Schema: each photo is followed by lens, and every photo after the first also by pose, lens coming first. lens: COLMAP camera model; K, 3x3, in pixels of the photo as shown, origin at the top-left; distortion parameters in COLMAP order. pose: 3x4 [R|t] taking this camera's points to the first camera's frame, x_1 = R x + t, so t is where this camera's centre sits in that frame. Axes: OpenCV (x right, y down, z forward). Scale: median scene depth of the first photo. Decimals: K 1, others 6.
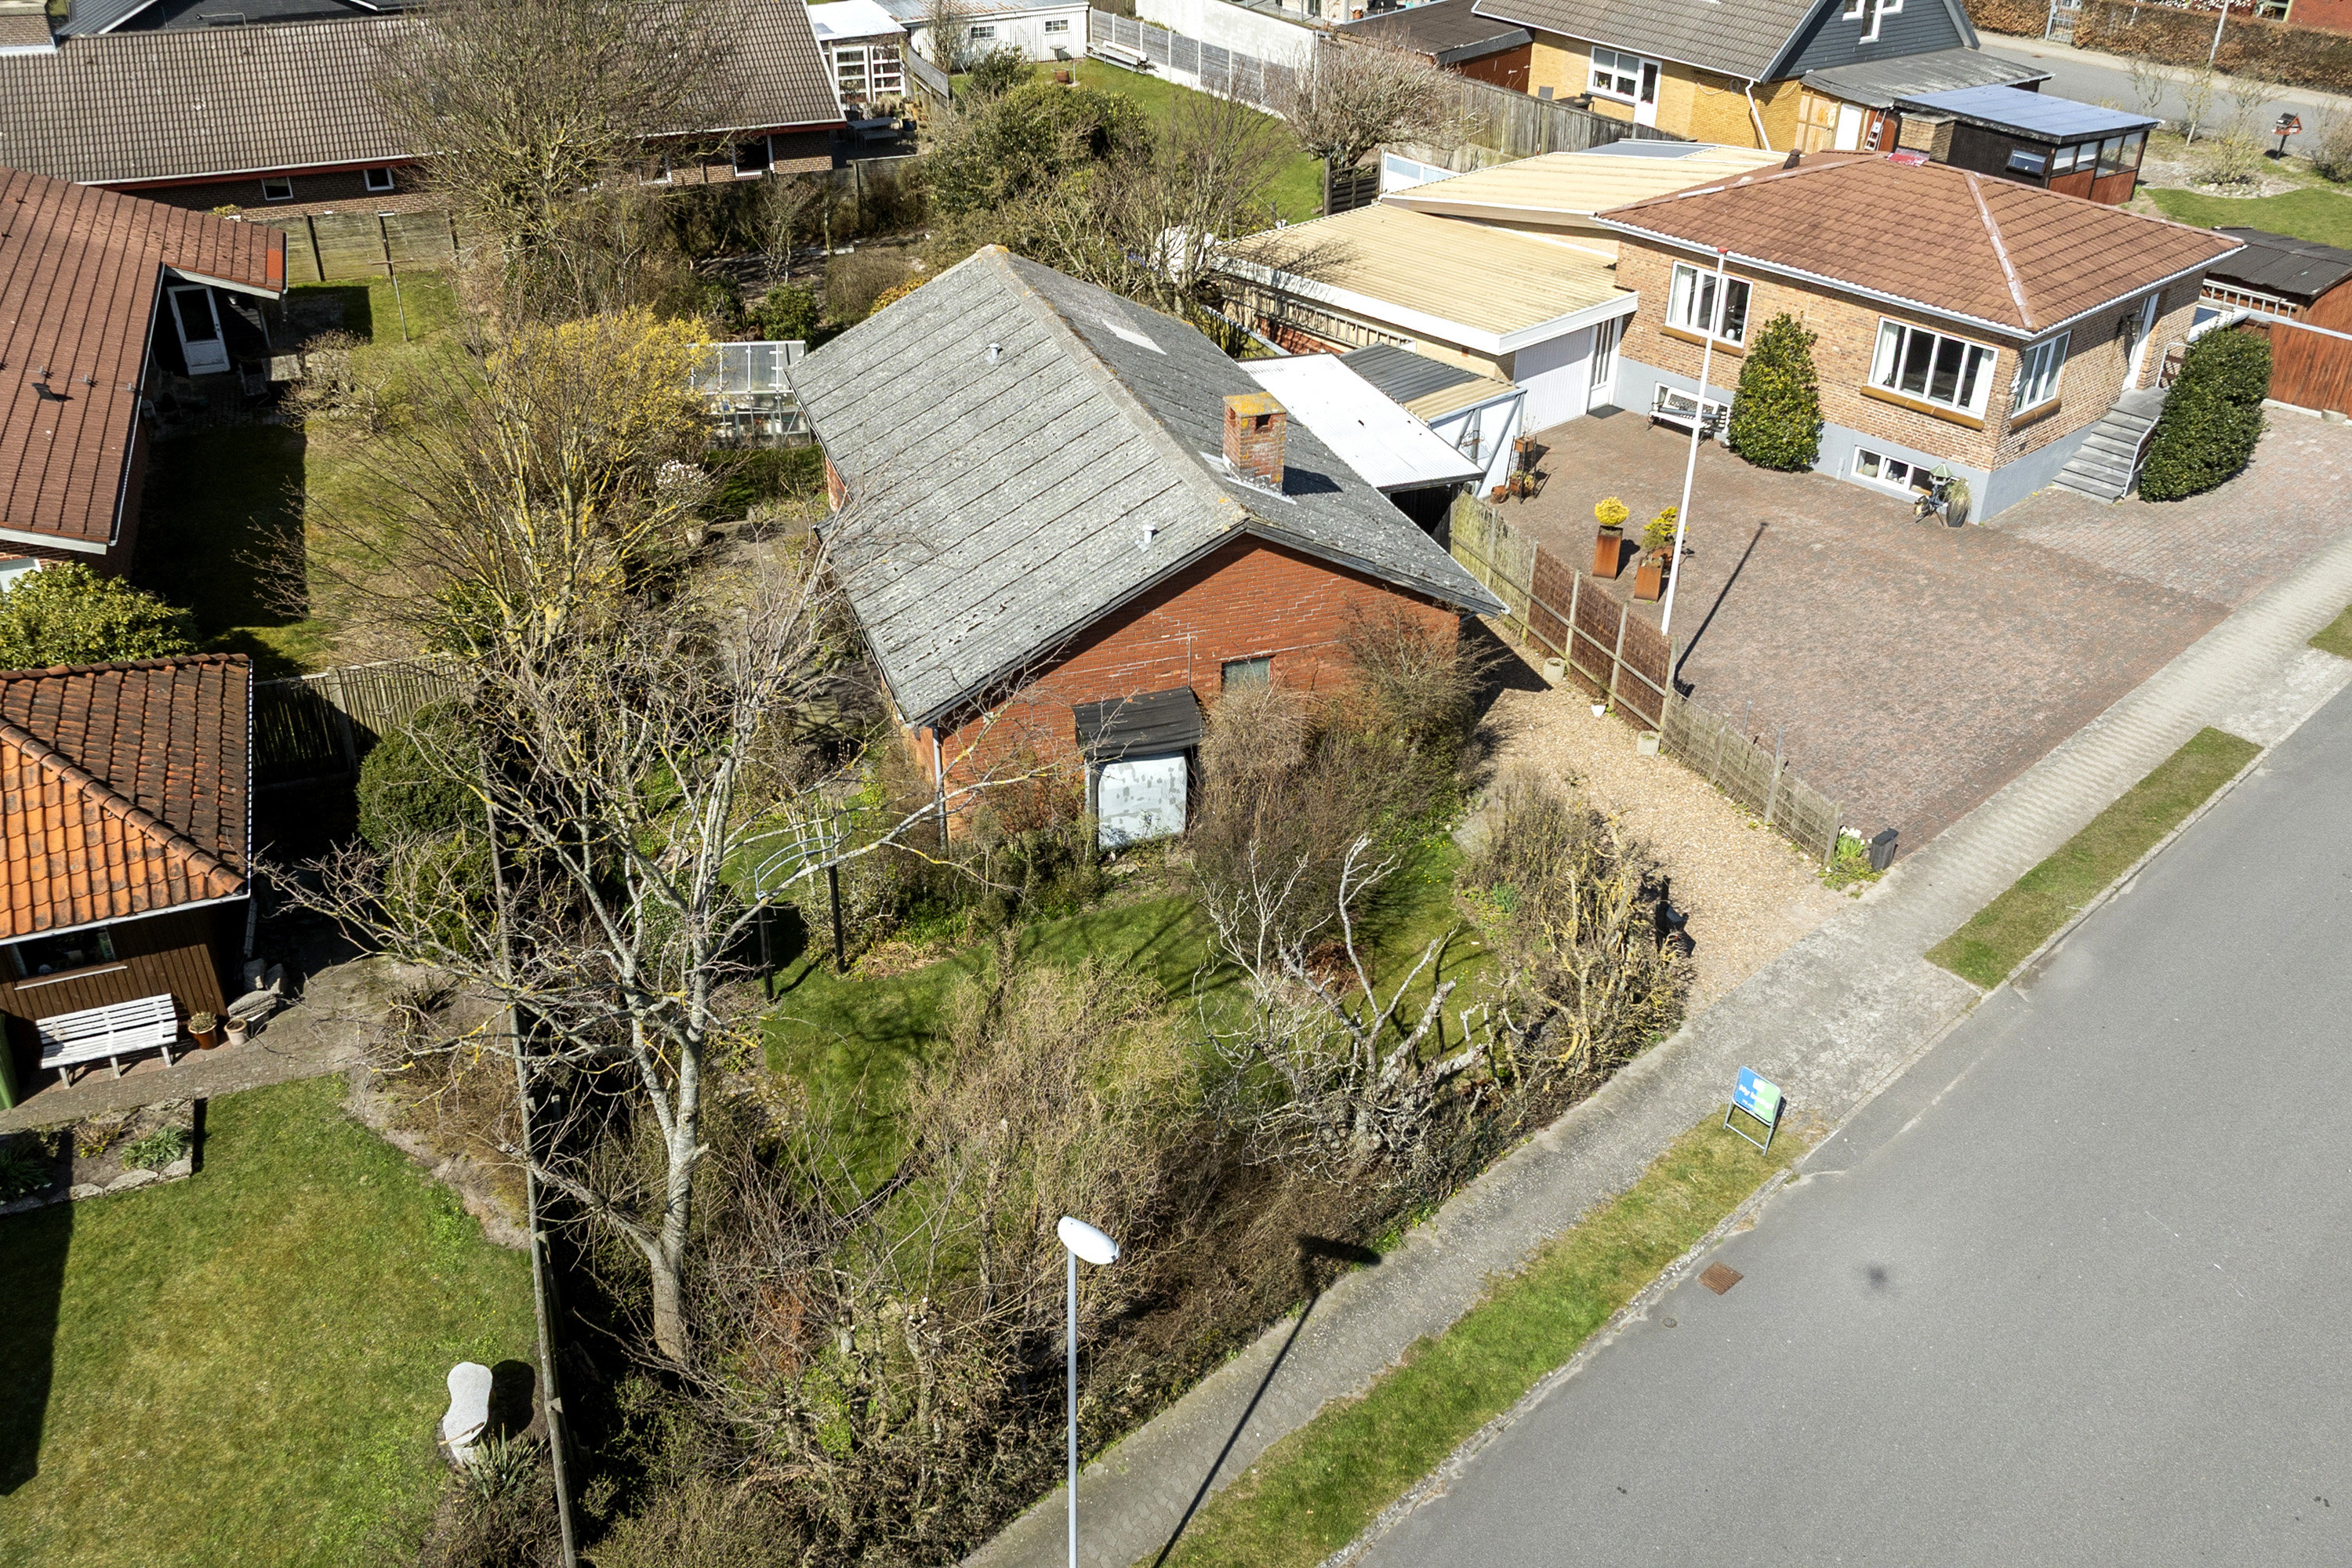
lens RADIAL K [[2057.0, 0, 1109.9], [0, 2057.0, 748.4], [0, 0, 1]] dist [-0.043815, 0.020669]
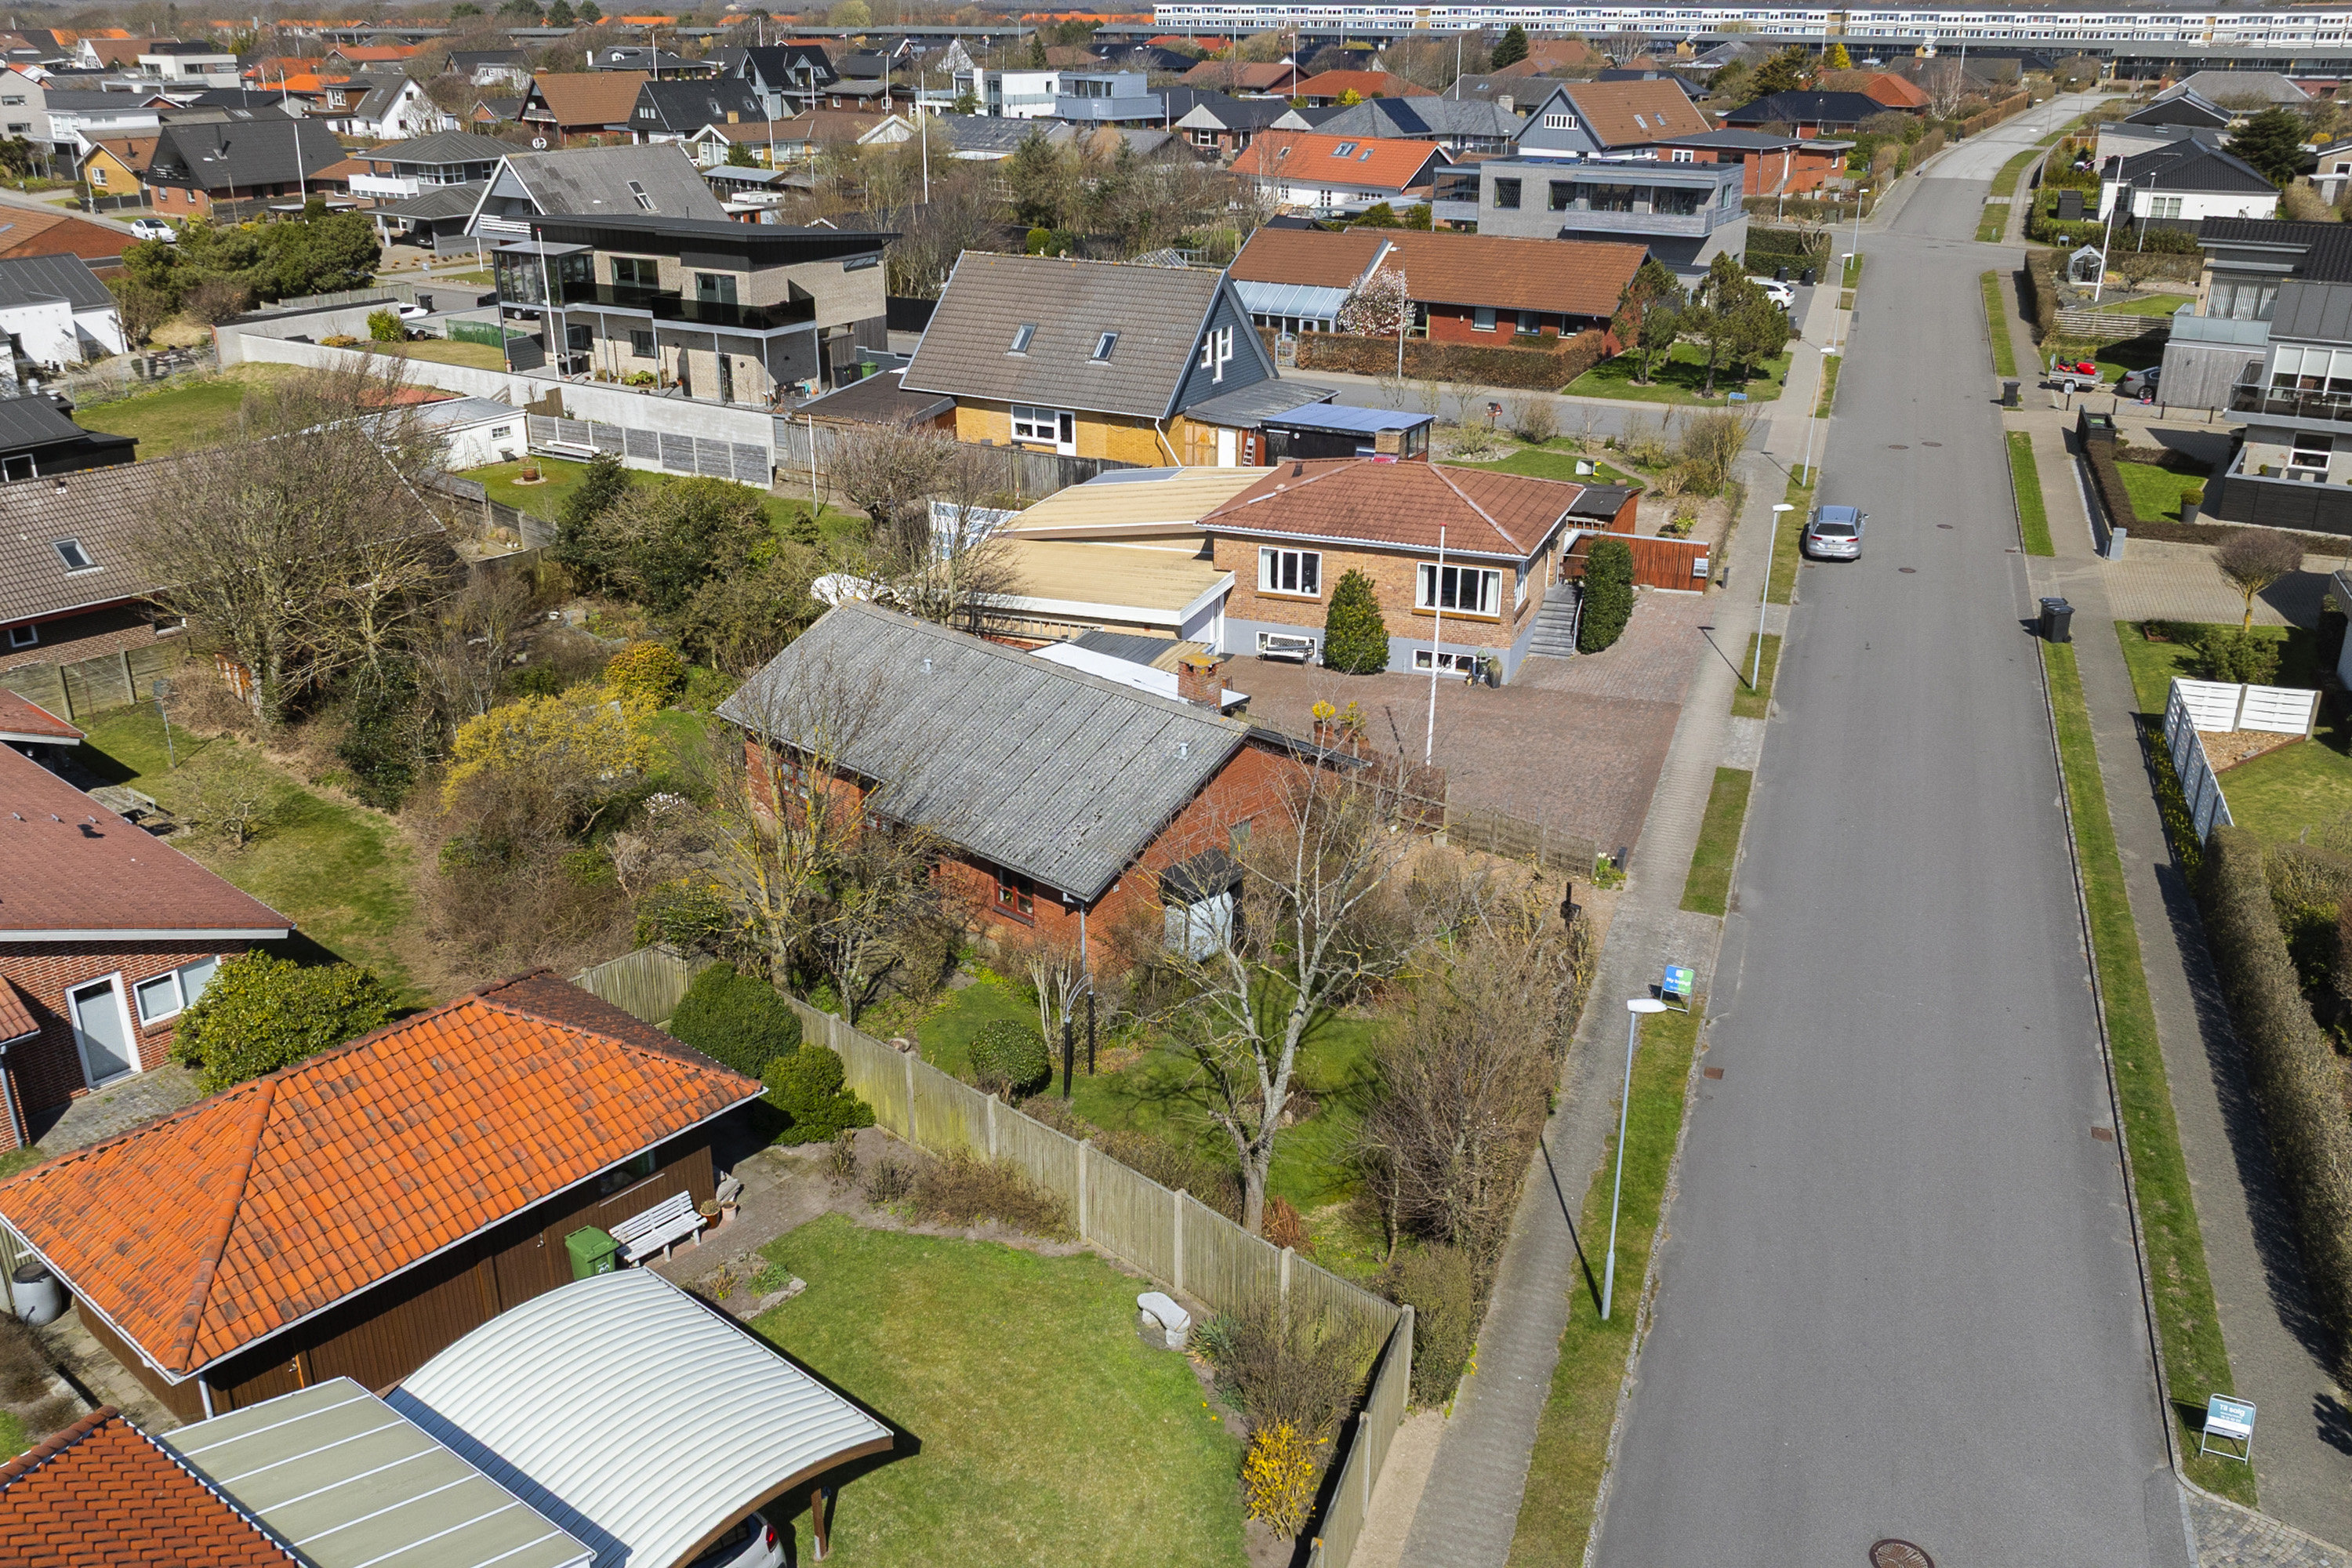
lens RADIAL K [[1998.4, 0, 1176.0], [0, 1998.4, 784.0], [0, 0, 1]] dist [0.003140, -0.108785]
pose [[0.883625, -0.173404, 0.434900, -0.420580], [0.232026, 0.968982, -0.085074, 0.029079], [-0.406658, 0.176082, 0.896451, -0.204365]]
